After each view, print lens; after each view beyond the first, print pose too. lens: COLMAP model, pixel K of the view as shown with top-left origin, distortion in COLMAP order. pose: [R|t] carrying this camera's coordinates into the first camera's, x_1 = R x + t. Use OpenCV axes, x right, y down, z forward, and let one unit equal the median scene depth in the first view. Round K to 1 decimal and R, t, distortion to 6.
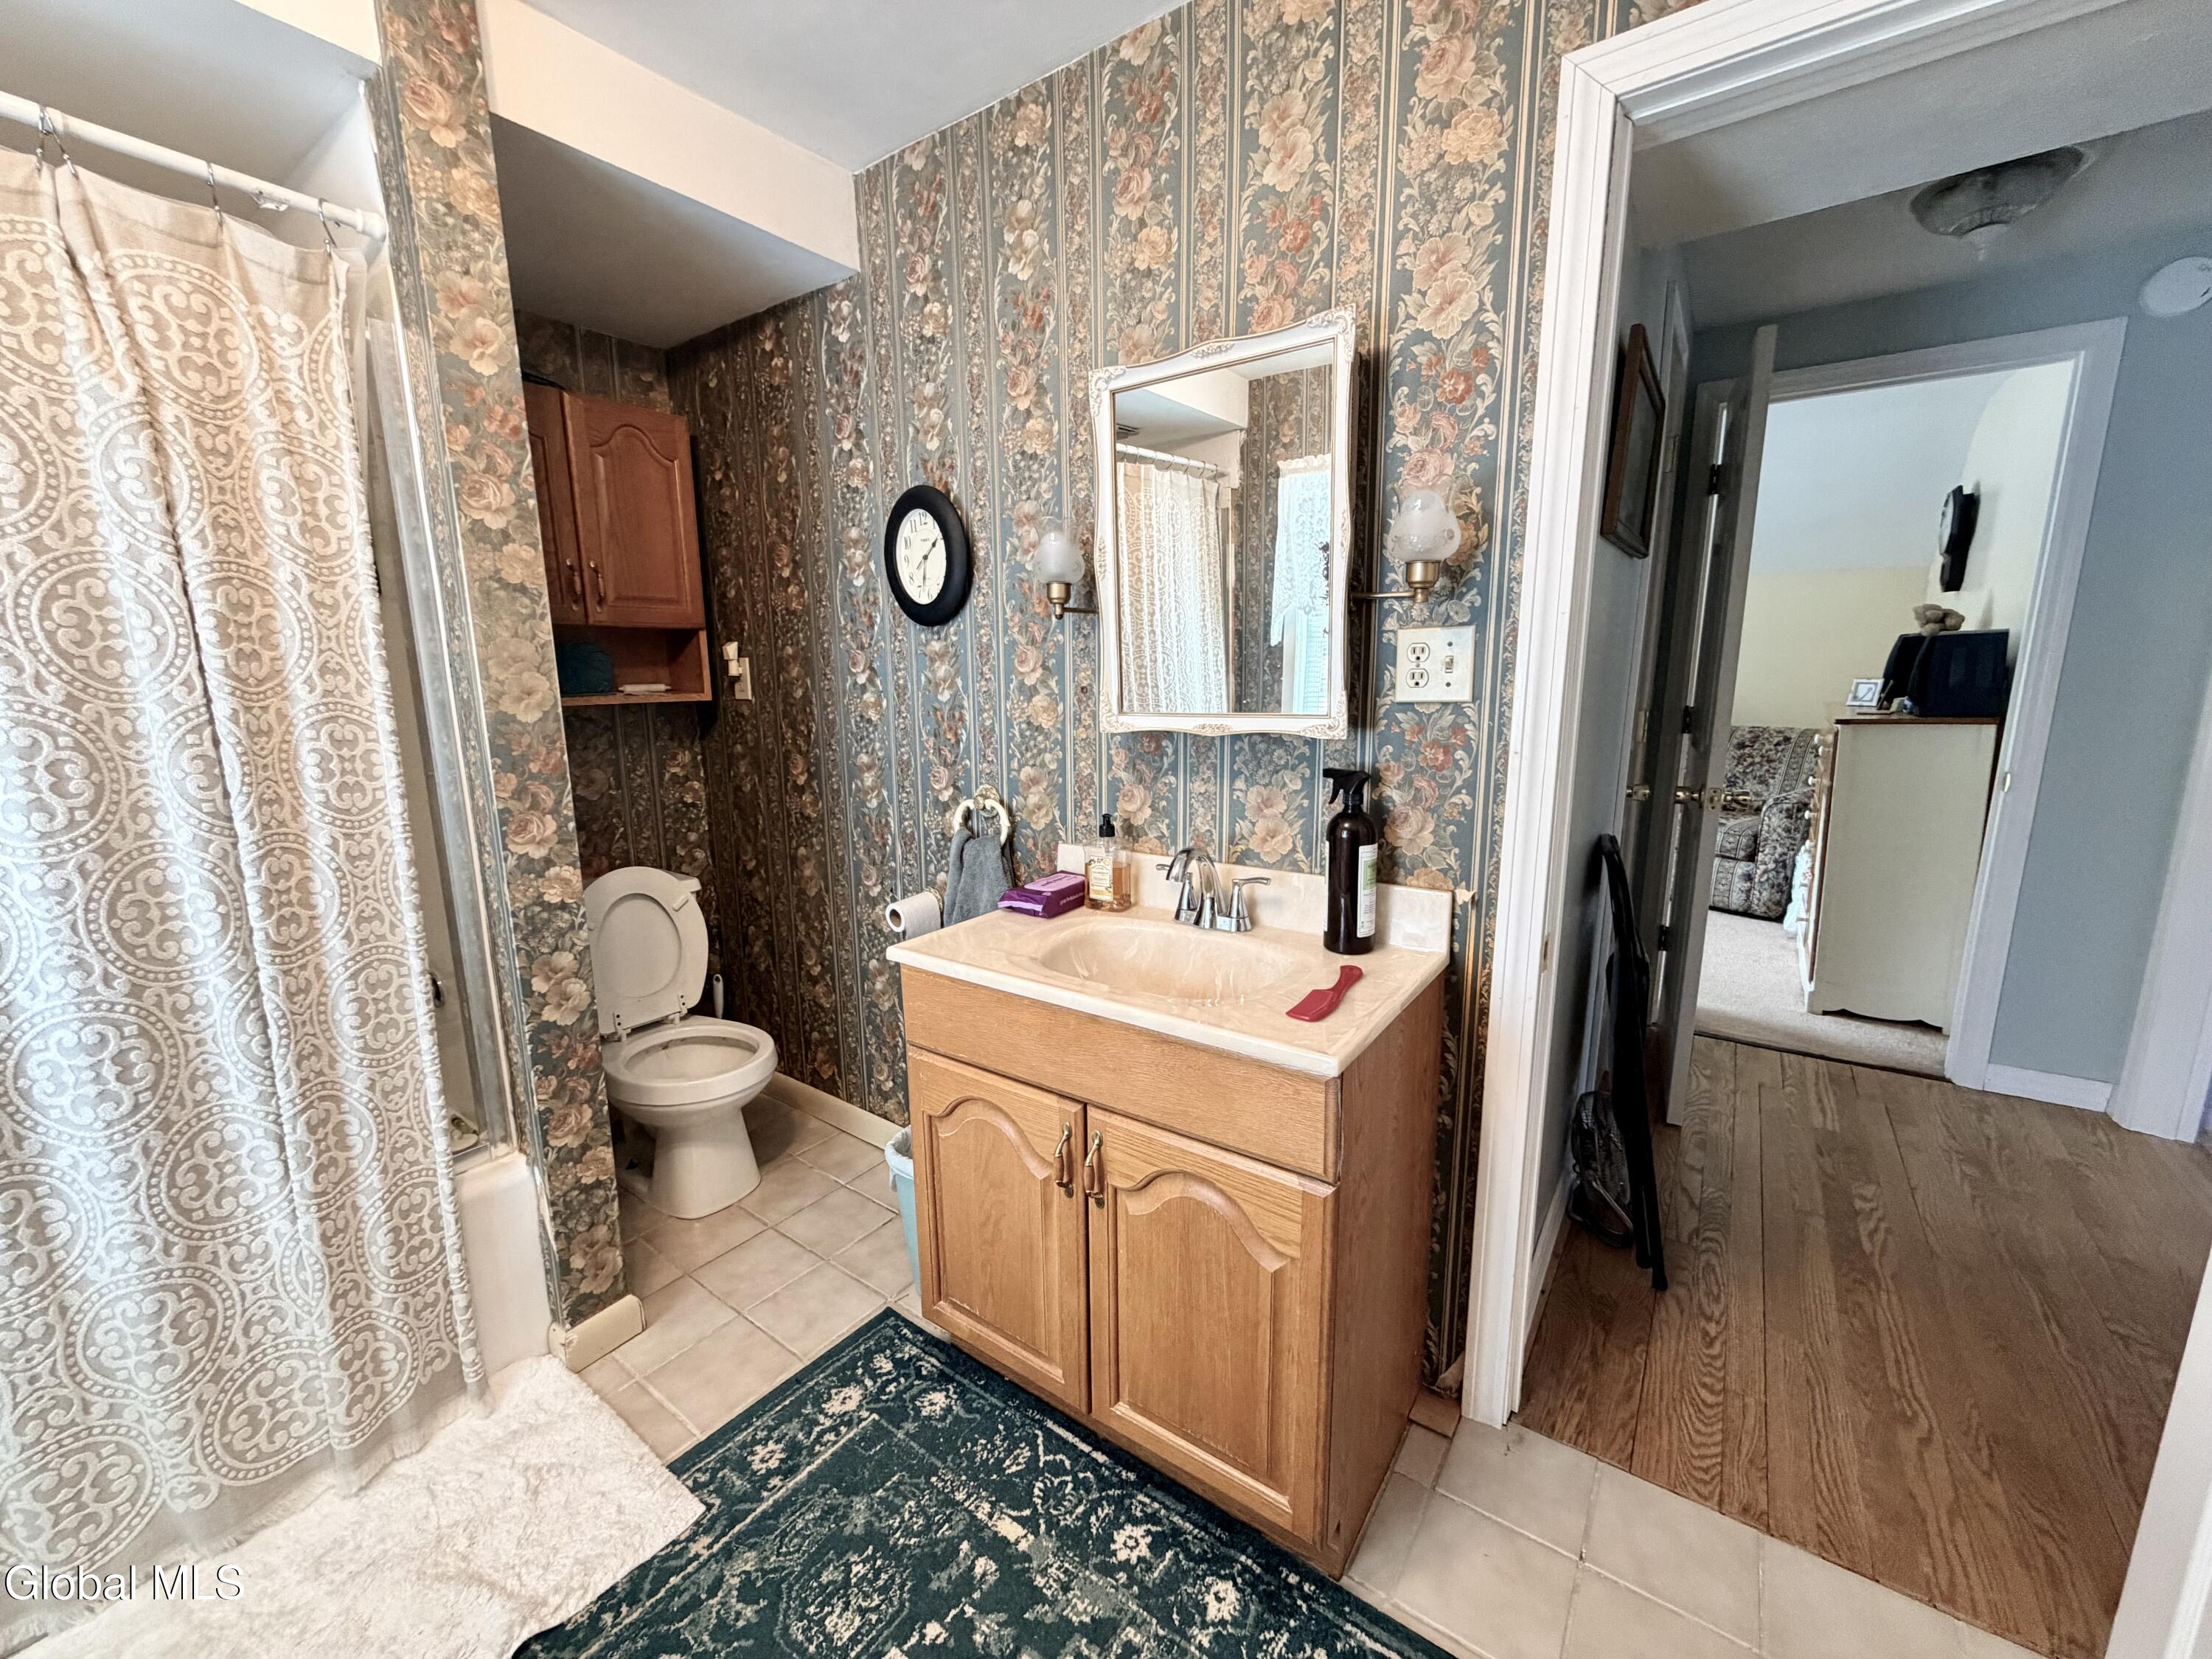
lens RADIAL K [[878.6, 0, 1099.7], [0, 878.6, 825.5], [0, 0, 1]] dist [0.000743, -0.000183]
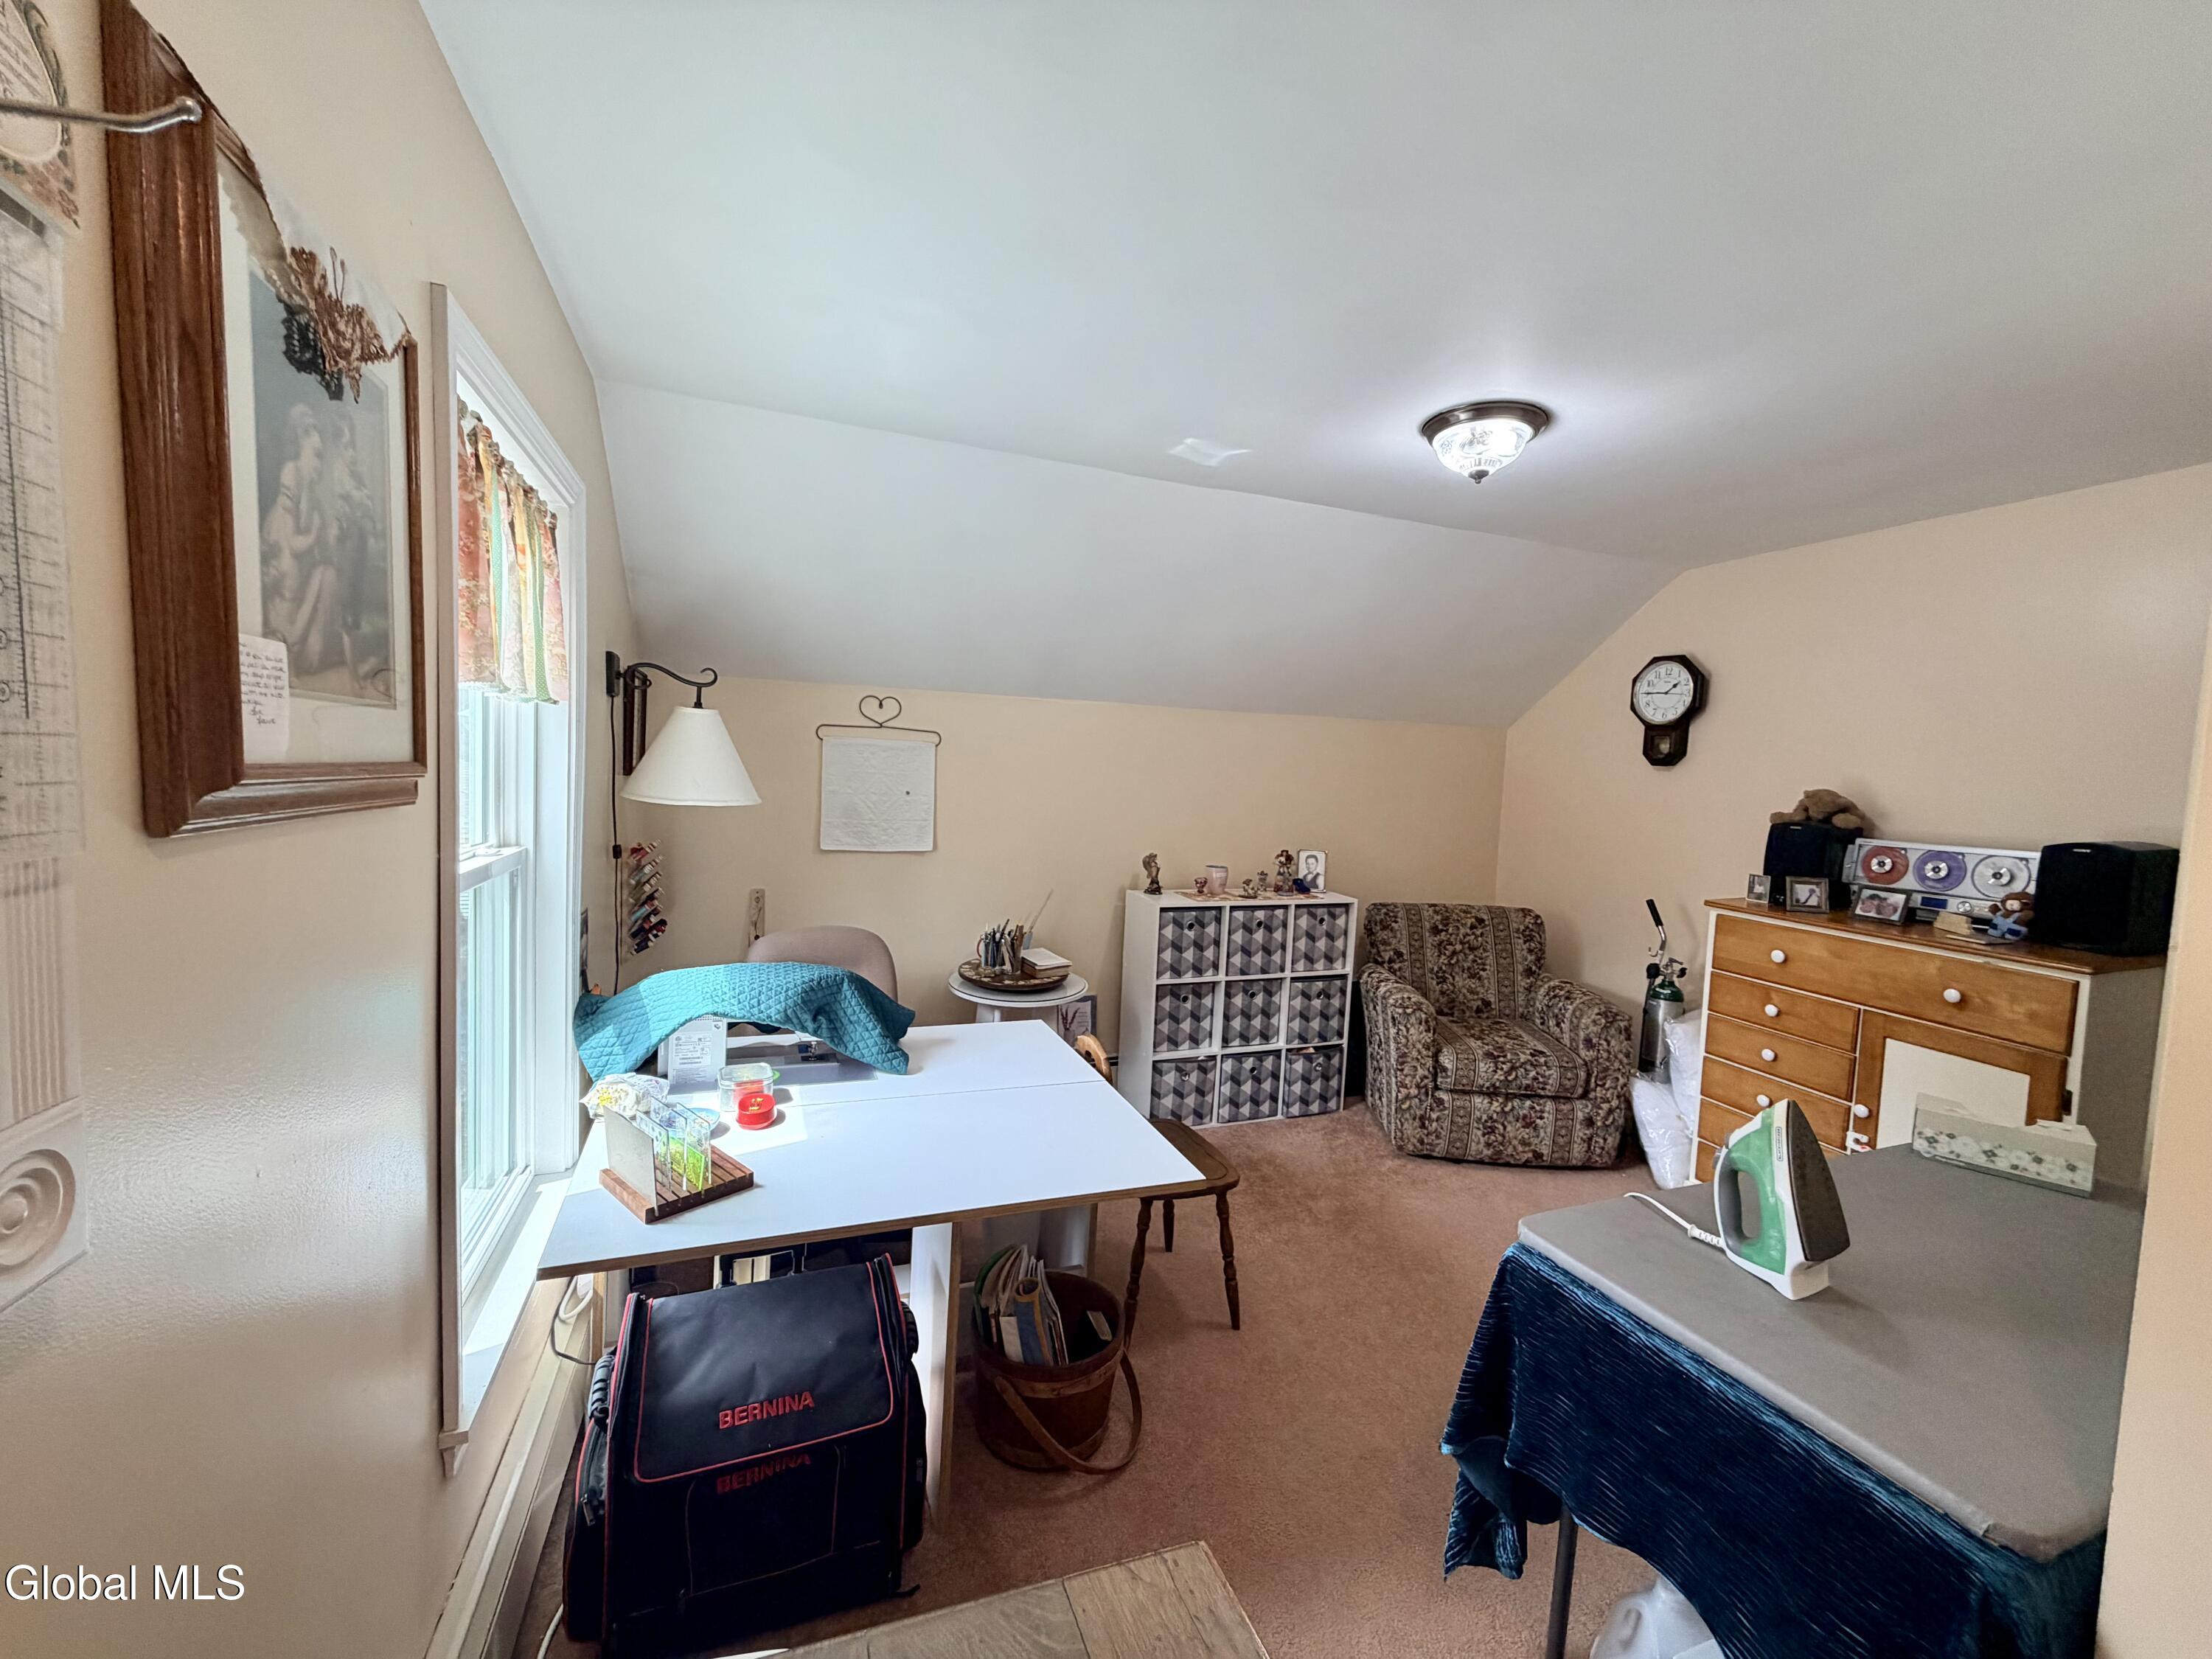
lens RADIAL K [[878.6, 0, 1109.6], [0, 878.6, 832.1], [0, 0, 1]] dist [0.000743, -0.000183]
pose [[0.553888, -0.026934, 0.832155, -0.140293], [0.108800, 0.993248, -0.040270, -0.244162], [-0.825452, 0.112843, 0.553079, 1.071609]]
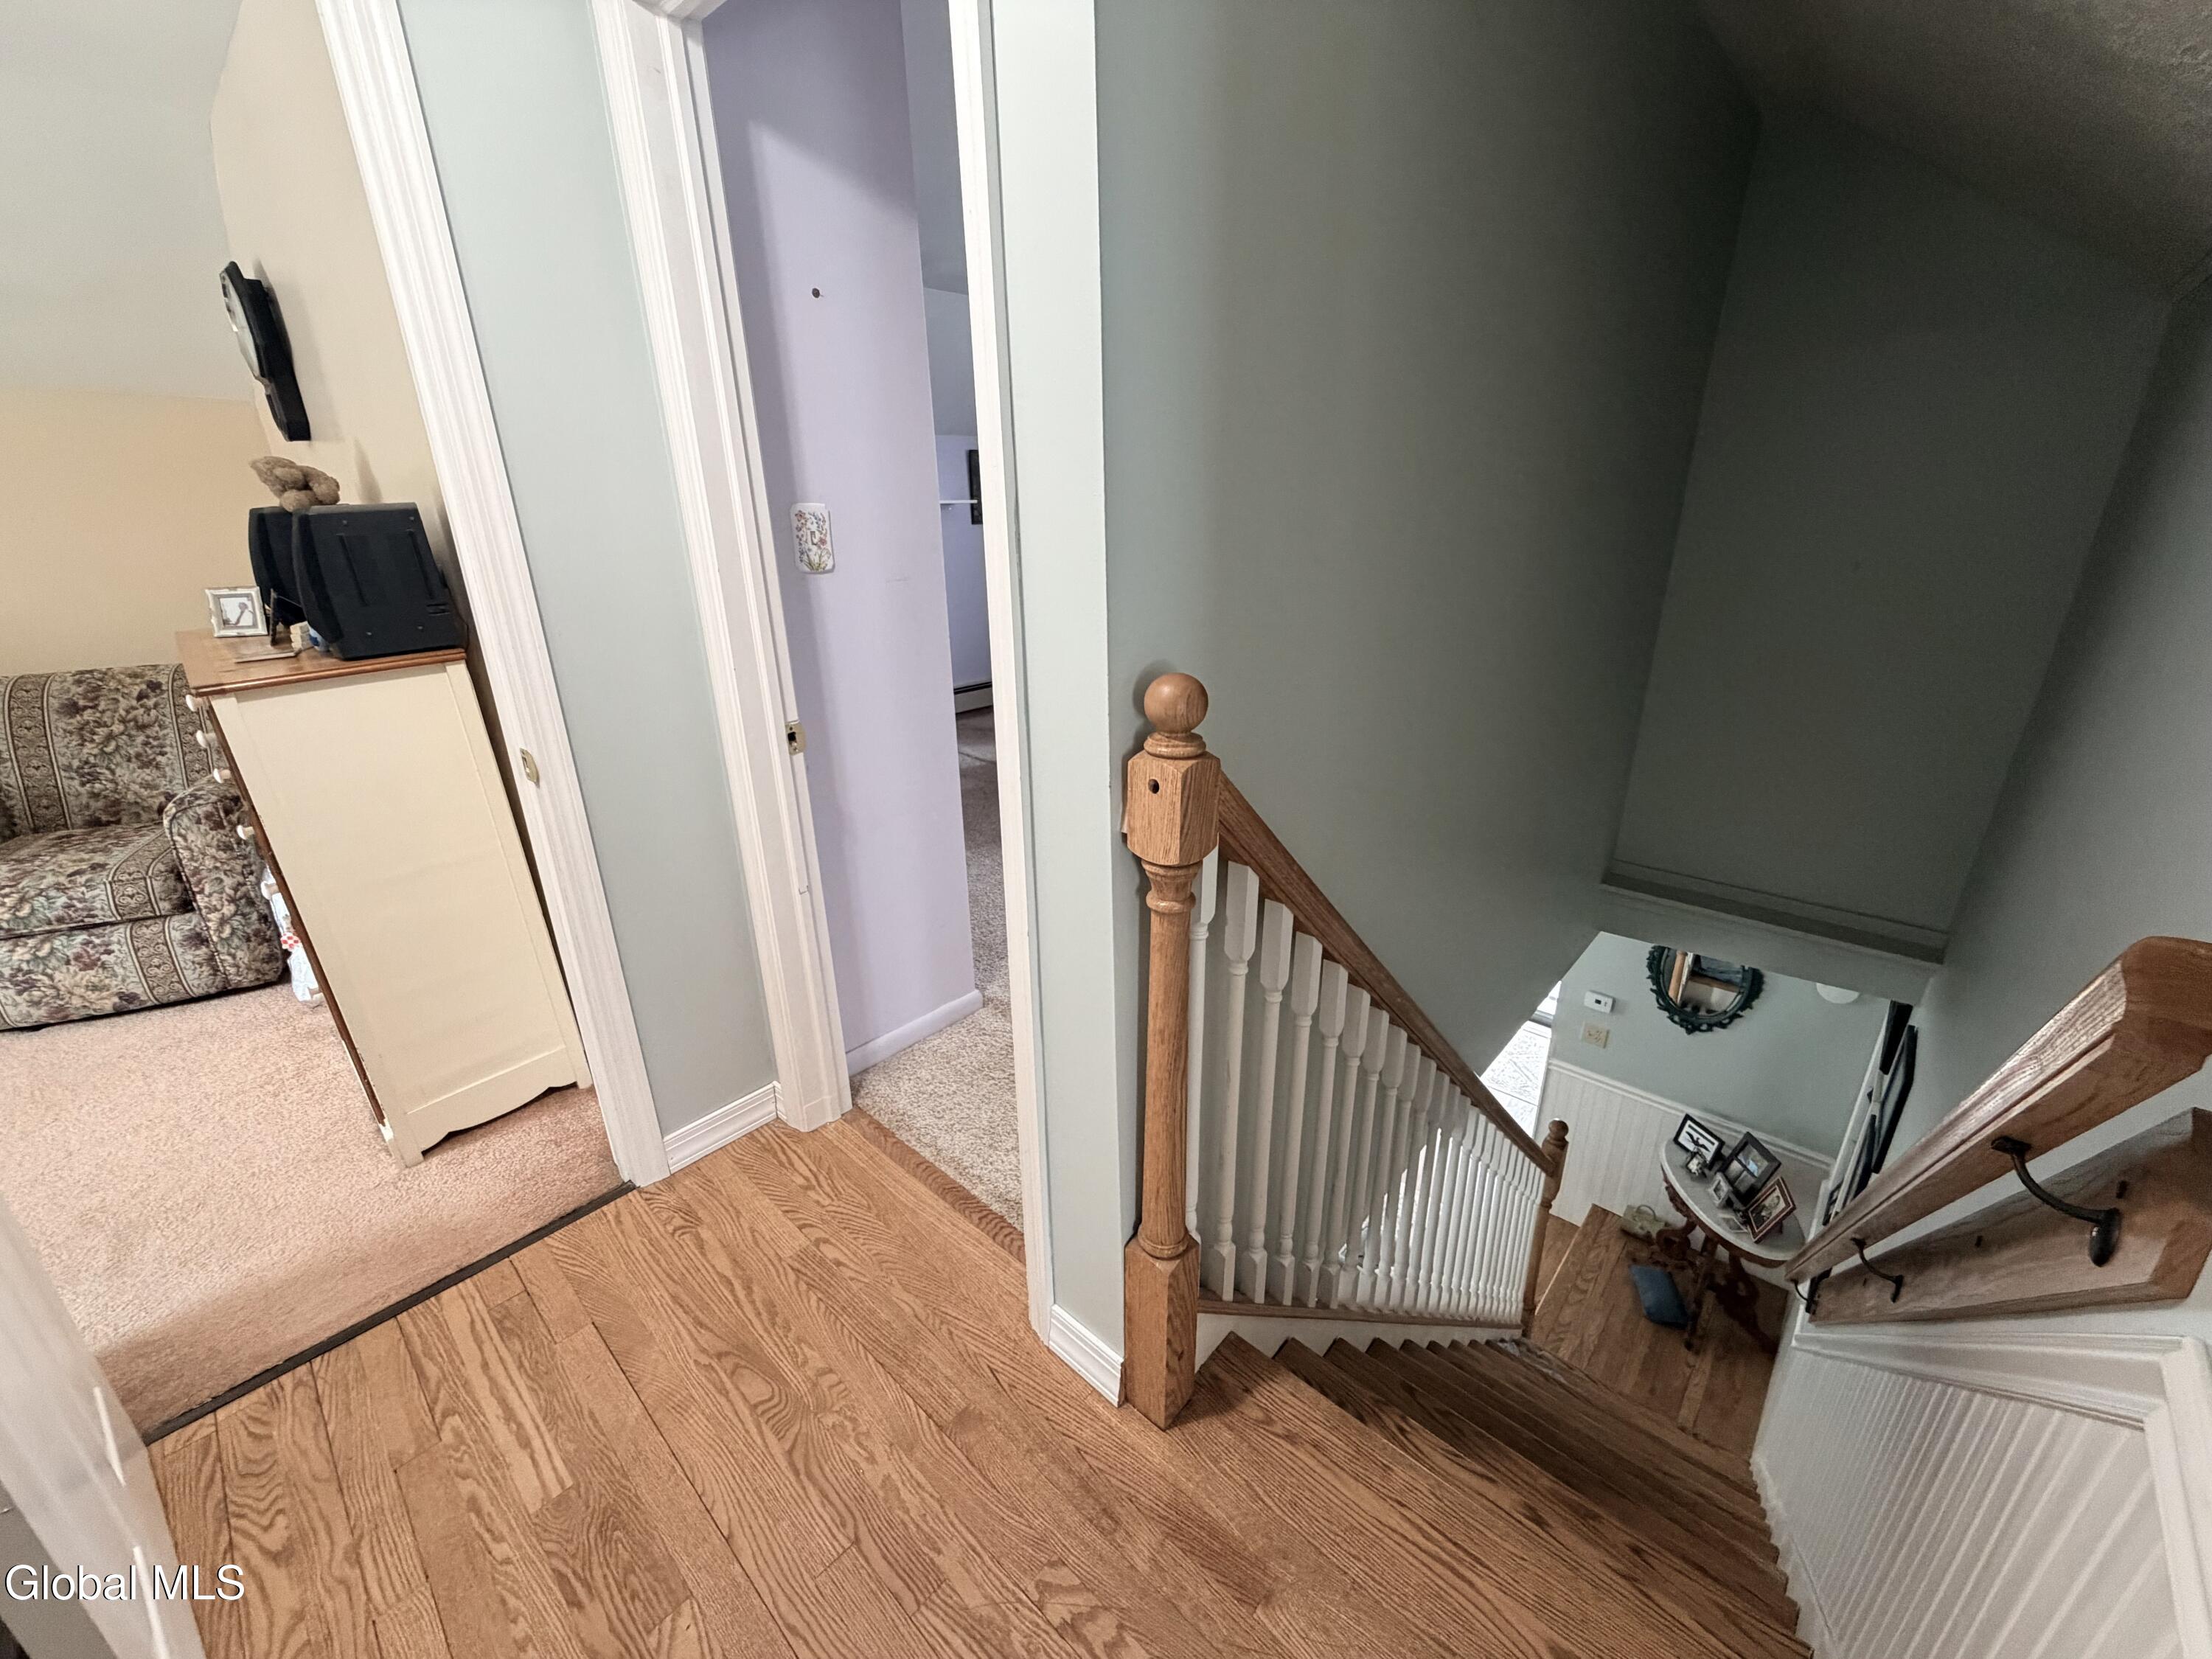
lens RADIAL K [[878.6, 0, 1108.5], [0, 878.6, 823.3], [0, 0, 1]] dist [0.000743, -0.000183]
pose [[0.120145, -0.334947, 0.934546, 0.349134], [0.200097, 0.930215, 0.307670, -0.085141], [-0.972382, 0.150035, 0.178783, 0.355607]]
